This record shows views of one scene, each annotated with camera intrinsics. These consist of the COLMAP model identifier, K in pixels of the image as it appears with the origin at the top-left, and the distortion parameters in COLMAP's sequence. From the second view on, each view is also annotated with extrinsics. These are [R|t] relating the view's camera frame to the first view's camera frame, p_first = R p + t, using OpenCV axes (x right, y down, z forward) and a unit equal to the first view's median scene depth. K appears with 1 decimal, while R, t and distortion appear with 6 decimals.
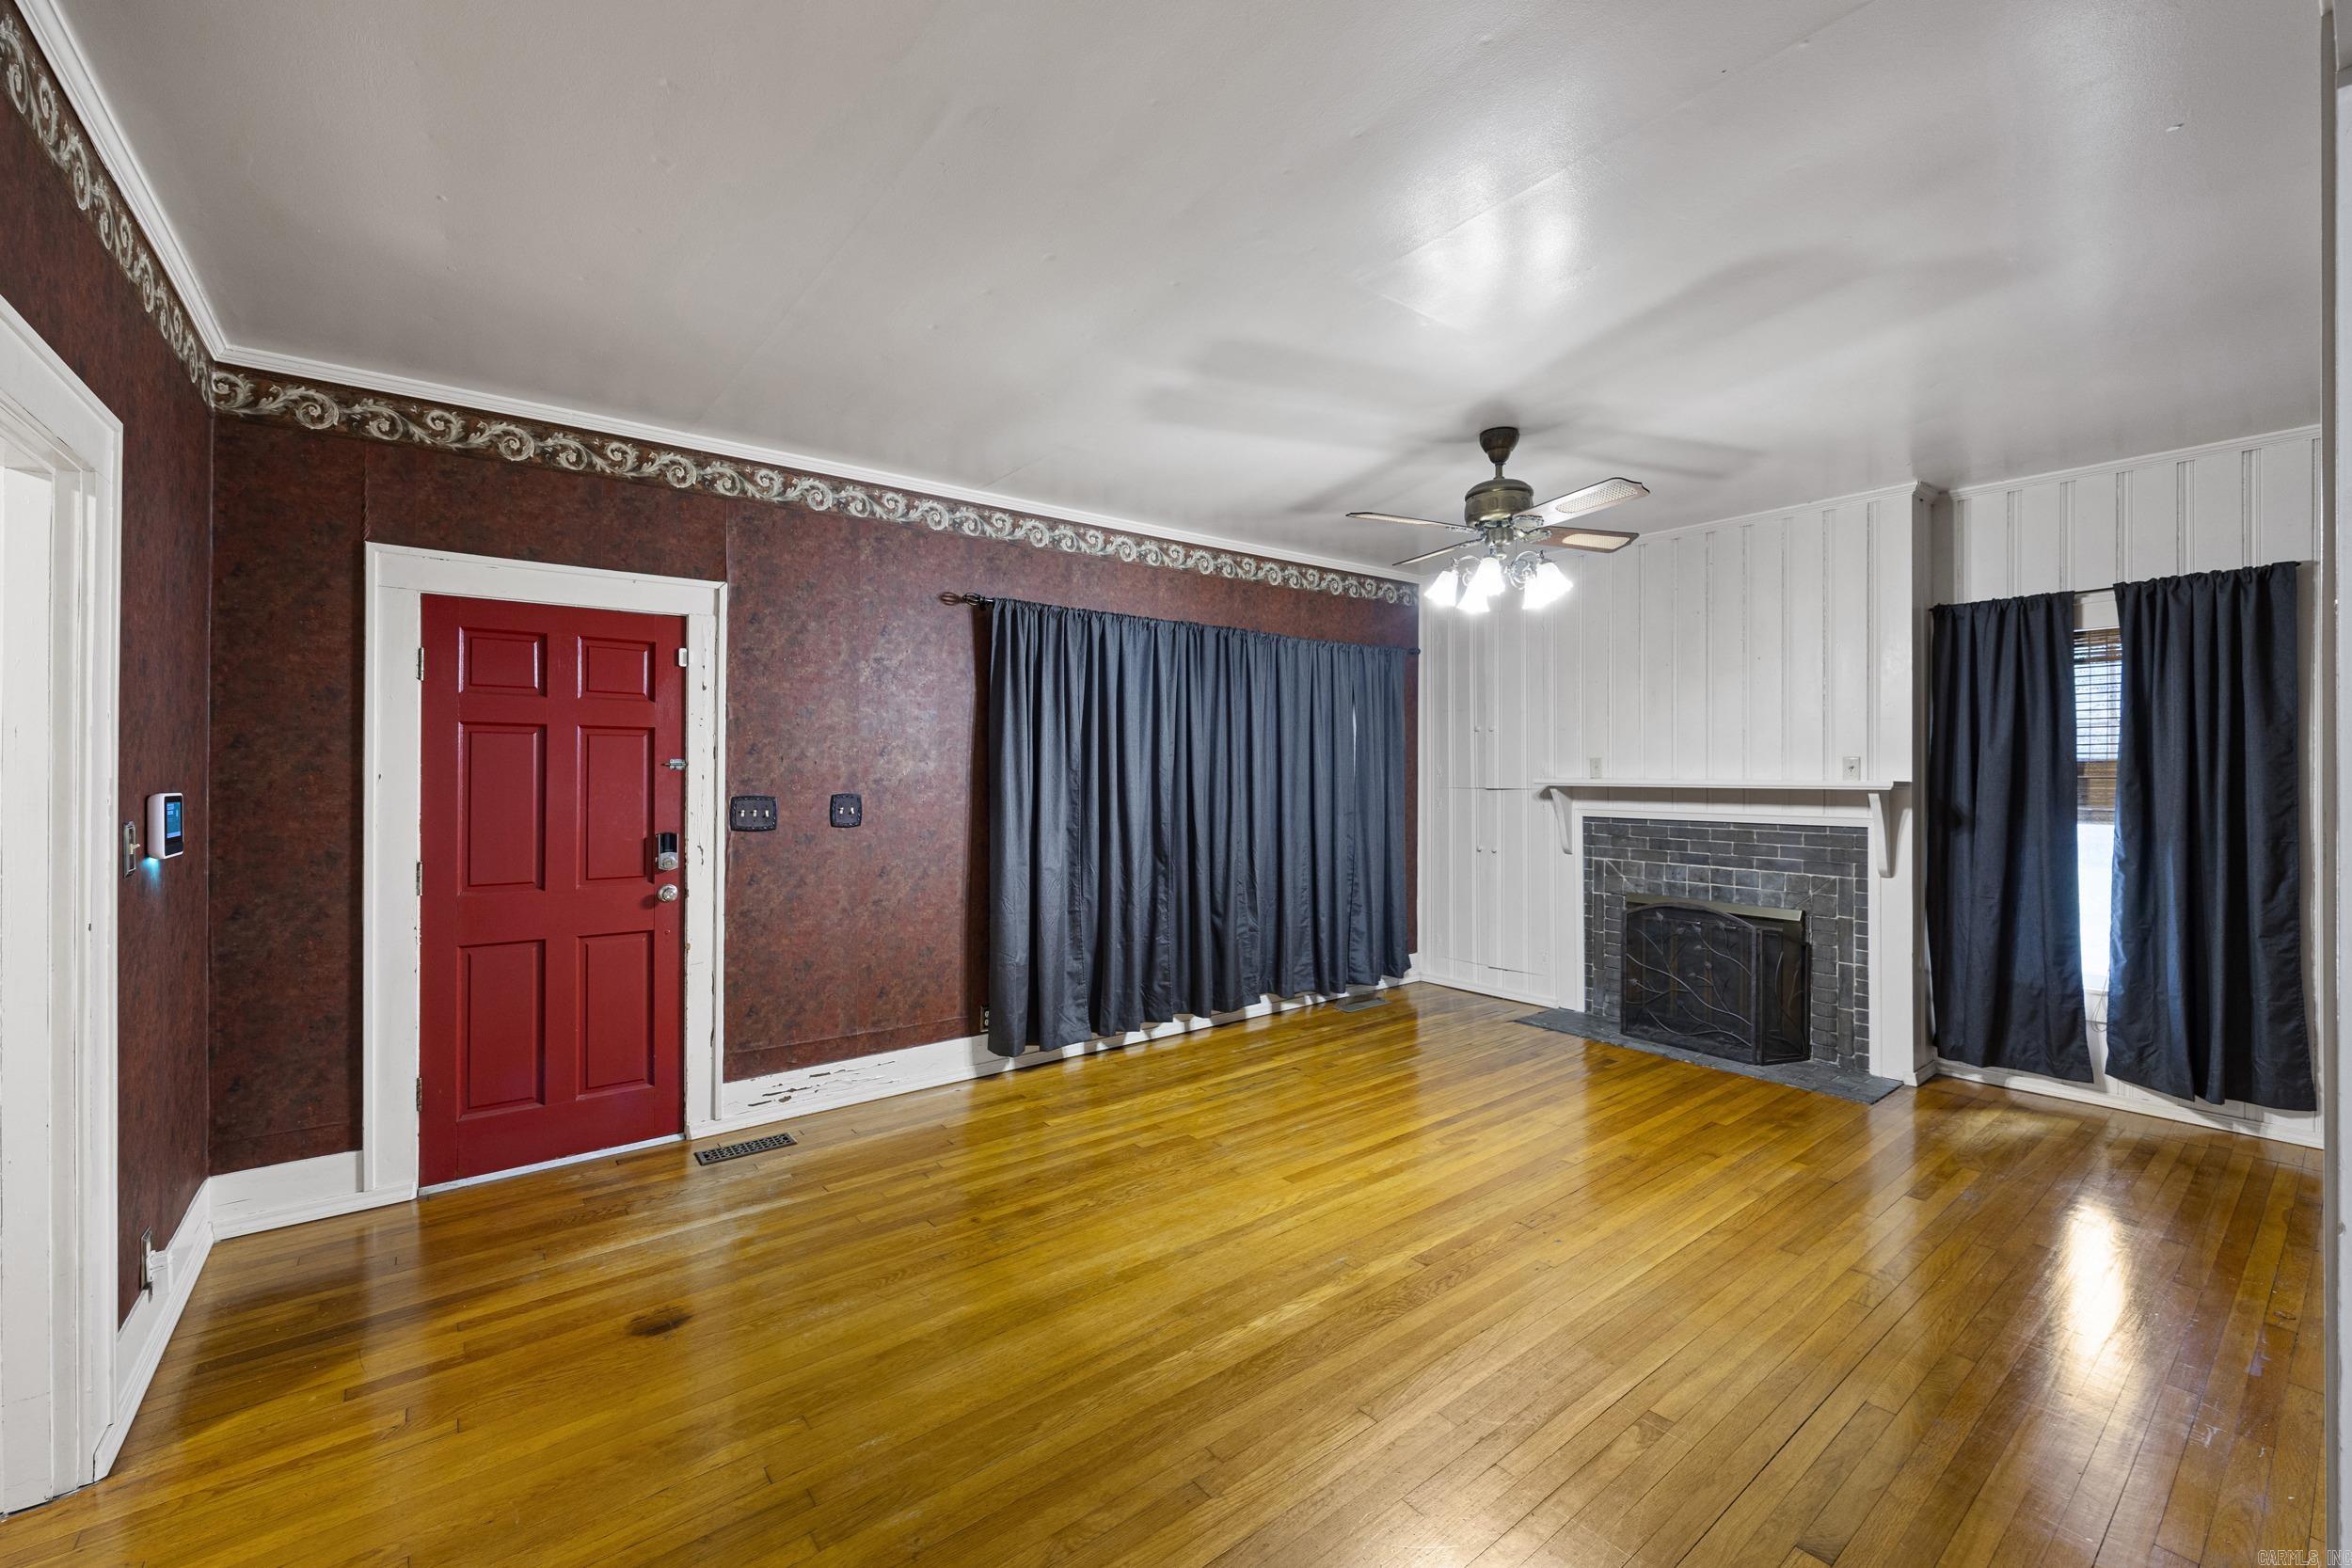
lens RADIAL K [[958.1, 0, 1189.7], [0, 958.1, 778.2], [0, 0, 1]] dist [0.000321, -0.001080]
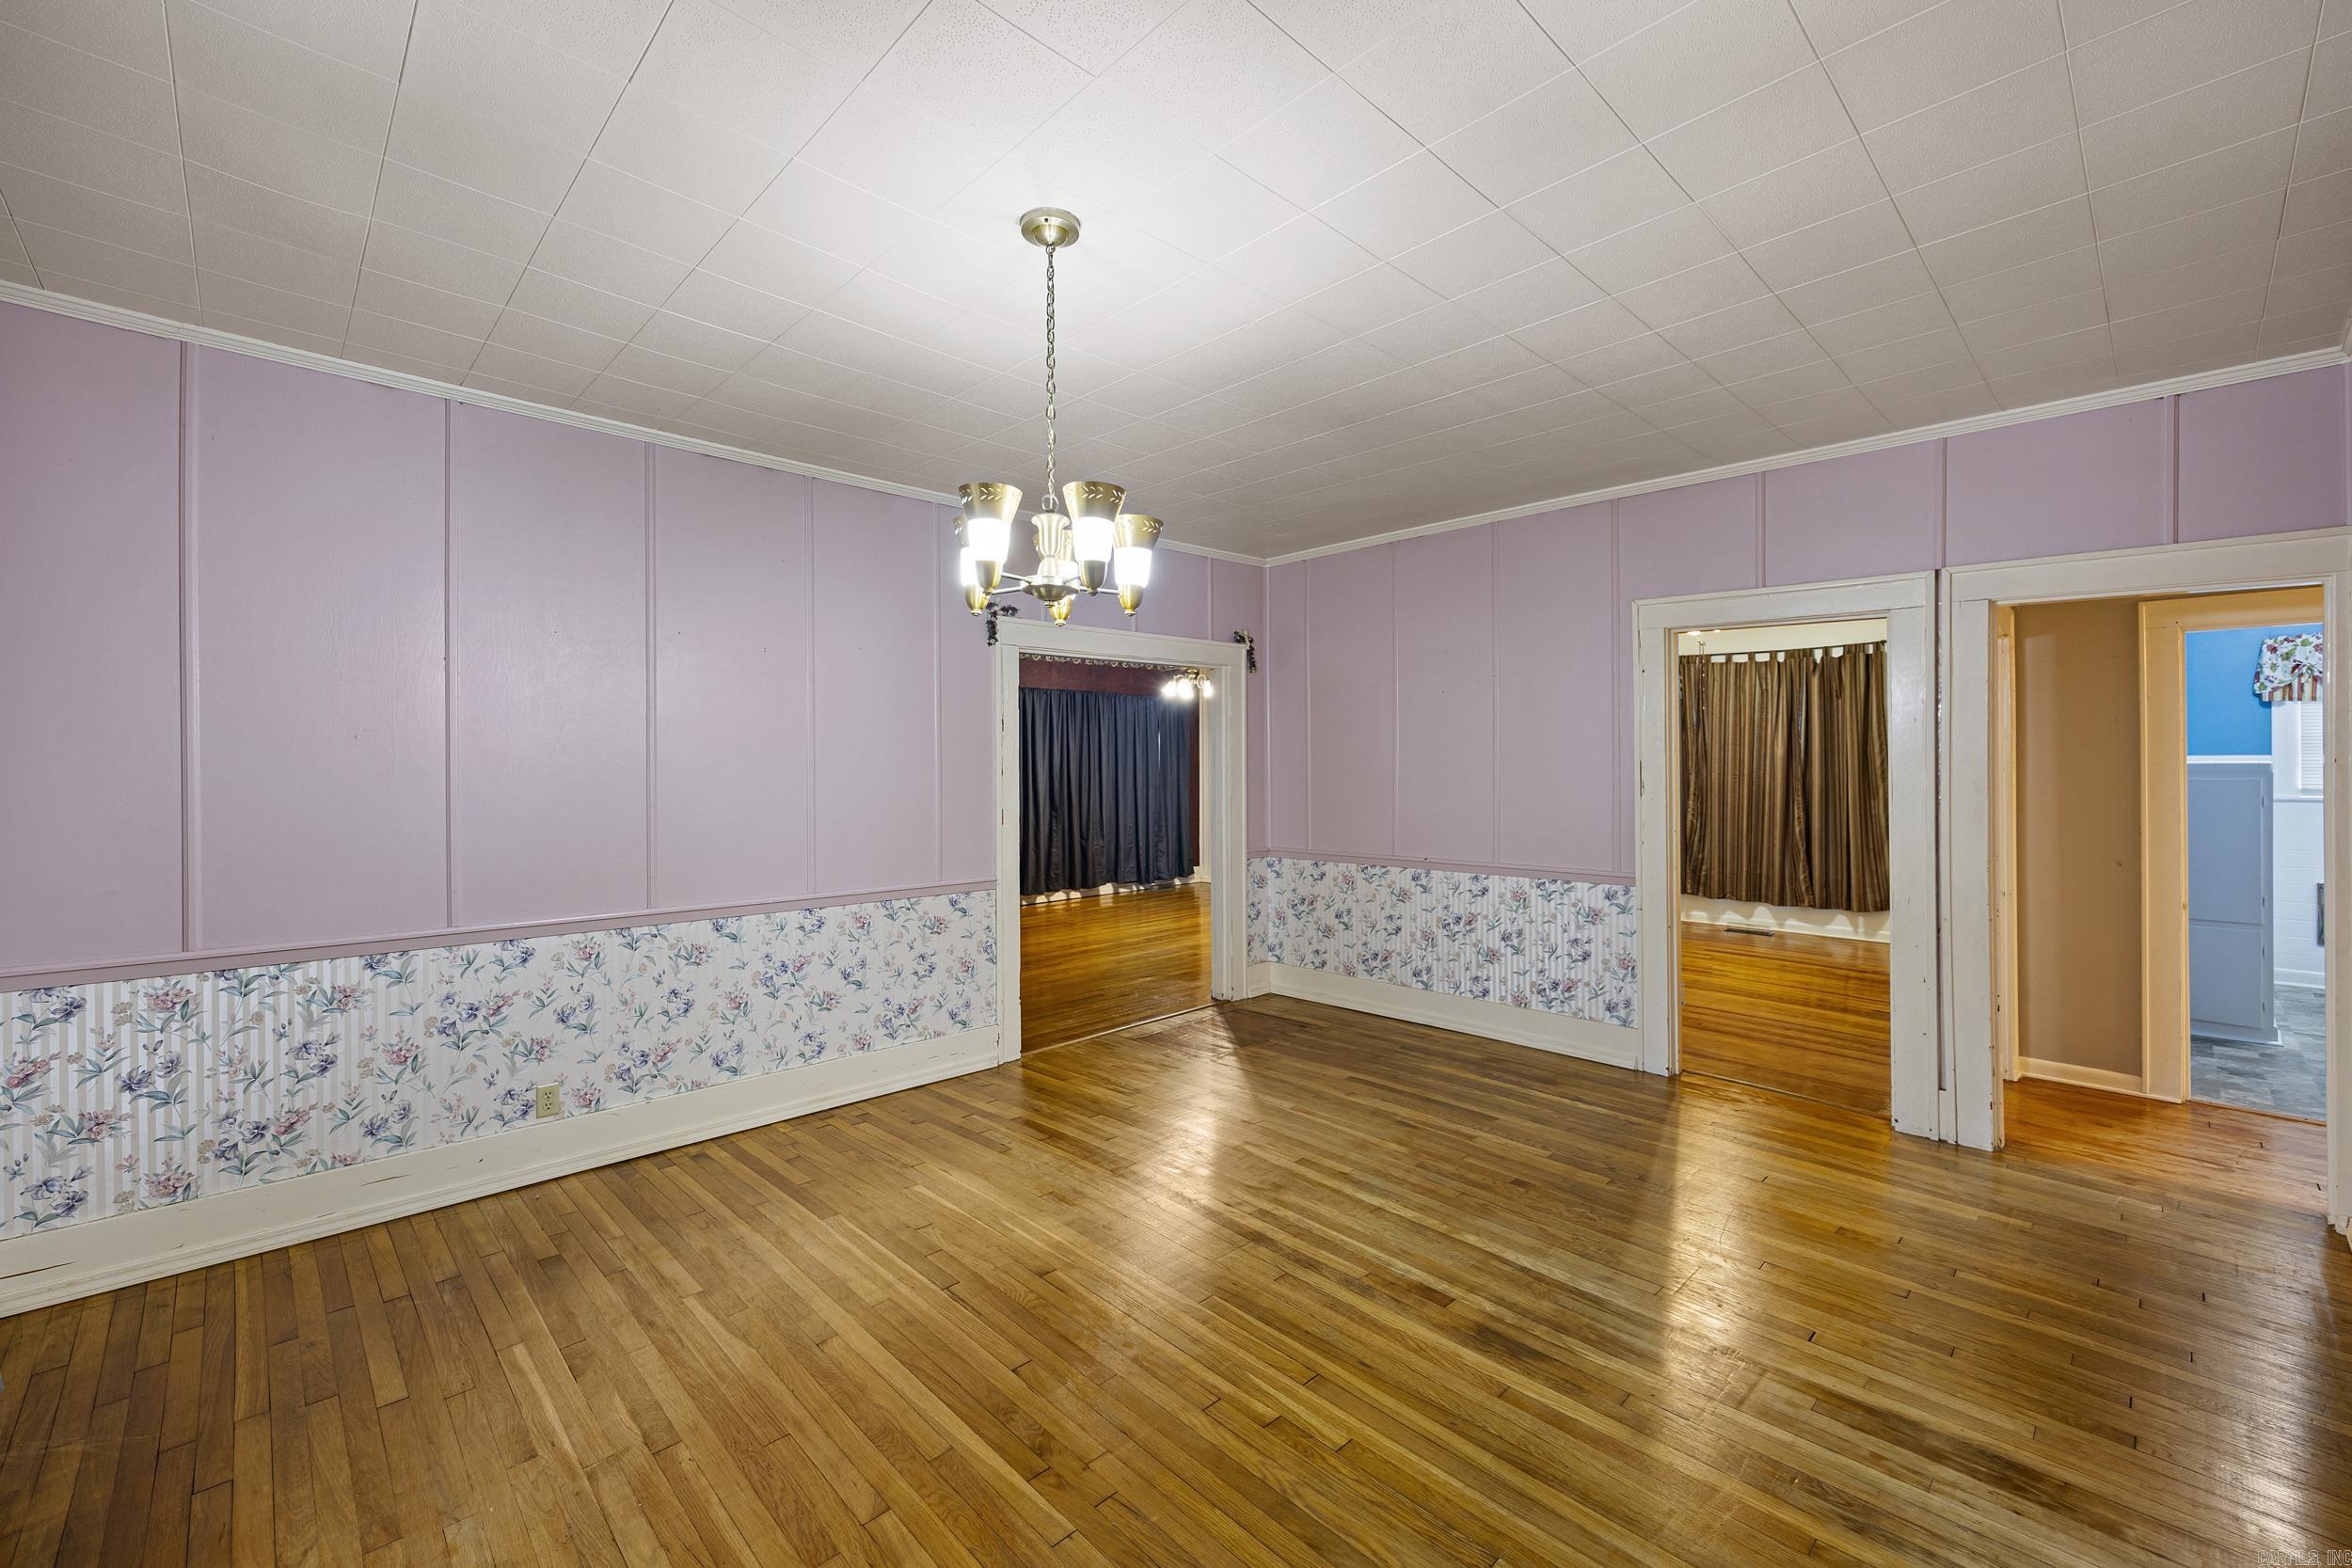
lens RADIAL K [[958.1, 0, 1193.2], [0, 958.1, 767.6], [0, 0, 1]] dist [0.000321, -0.001080]
pose [[0.994051, -0.006142, 0.108739, 0.044840], [0.006637, 0.999969, -0.004189, 0.006705], [-0.108710, 0.004886, 0.994062, -1.088153]]
